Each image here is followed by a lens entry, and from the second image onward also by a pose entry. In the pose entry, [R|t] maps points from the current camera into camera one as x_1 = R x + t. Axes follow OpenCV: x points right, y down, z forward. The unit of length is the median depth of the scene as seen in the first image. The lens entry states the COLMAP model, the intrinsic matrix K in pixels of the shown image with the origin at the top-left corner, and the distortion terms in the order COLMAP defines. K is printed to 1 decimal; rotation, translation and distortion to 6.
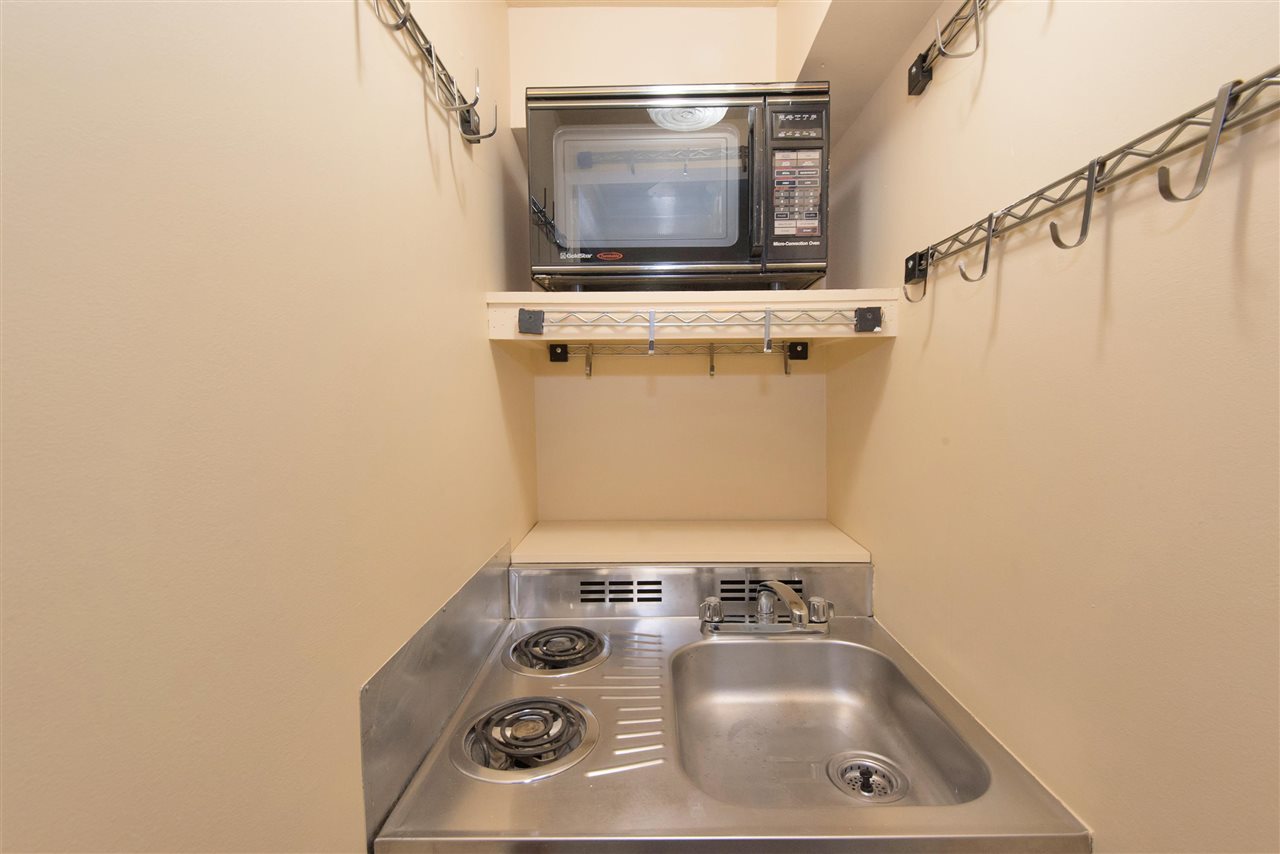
lens RADIAL K [[571.7, 0, 658.8], [0, 571.7, 418.8], [0, 0, 1]] dist [0.031475, -0.009951]
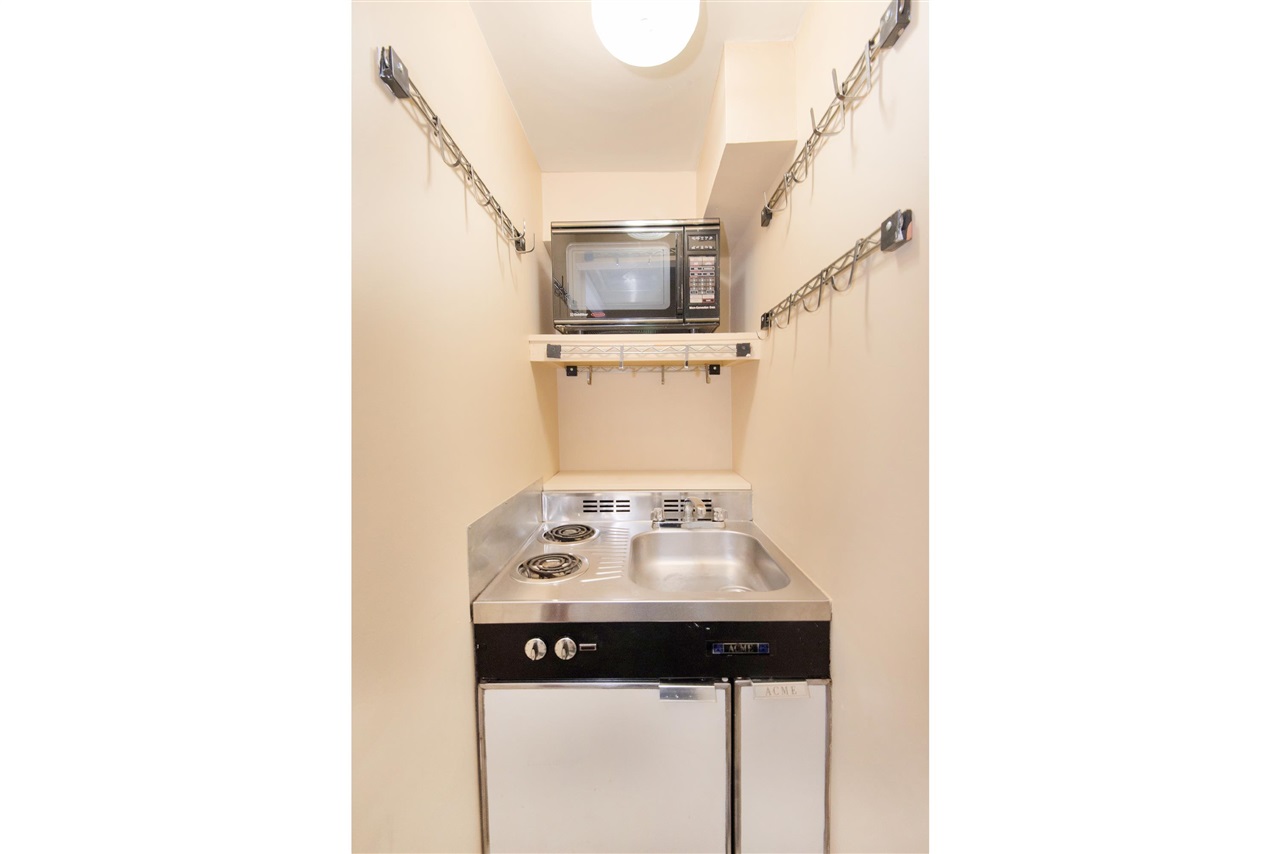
lens RADIAL K [[397.3, 0, 655.6], [0, 397.3, 419.1], [0, 0, 1]] dist [0.007770, -0.000201]
pose [[0.999887, -0.005501, 0.014013, 0.074834], [0.005733, 0.999847, -0.016504, 0.063656], [-0.013920, 0.016583, 0.999766, -0.235938]]
